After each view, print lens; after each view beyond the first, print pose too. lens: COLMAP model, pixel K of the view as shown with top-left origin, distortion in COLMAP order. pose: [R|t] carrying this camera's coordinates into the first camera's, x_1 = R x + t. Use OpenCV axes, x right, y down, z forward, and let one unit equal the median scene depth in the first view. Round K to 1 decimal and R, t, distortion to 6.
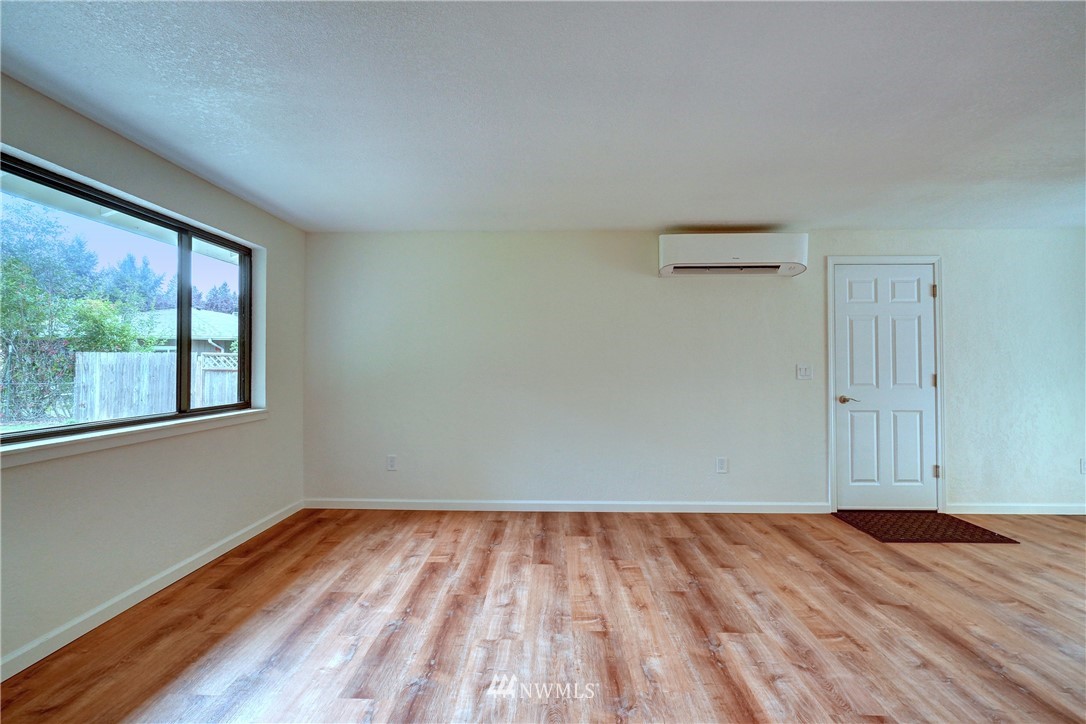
lens RADIAL K [[467.6, 0, 541.8], [0, 467.6, 360.3], [0, 0, 1]] dist [-0.004505, -0.000201]
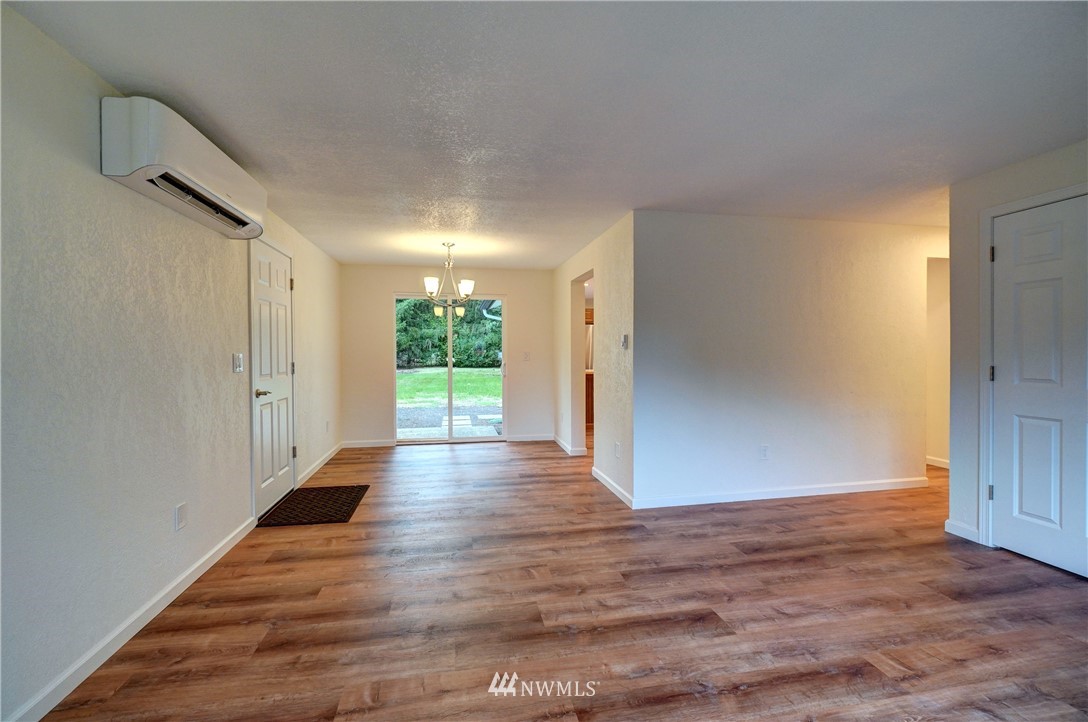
lens RADIAL K [[468.4, 0, 541.4], [0, 468.4, 357.3], [0, 0, 1]] dist [-0.004505, -0.000201]
pose [[-0.210714, -0.010739, 0.977489, -0.395241], [-0.006854, 0.999931, 0.009508, 0.012252], [-0.977524, -0.004696, -0.210773, 0.849828]]
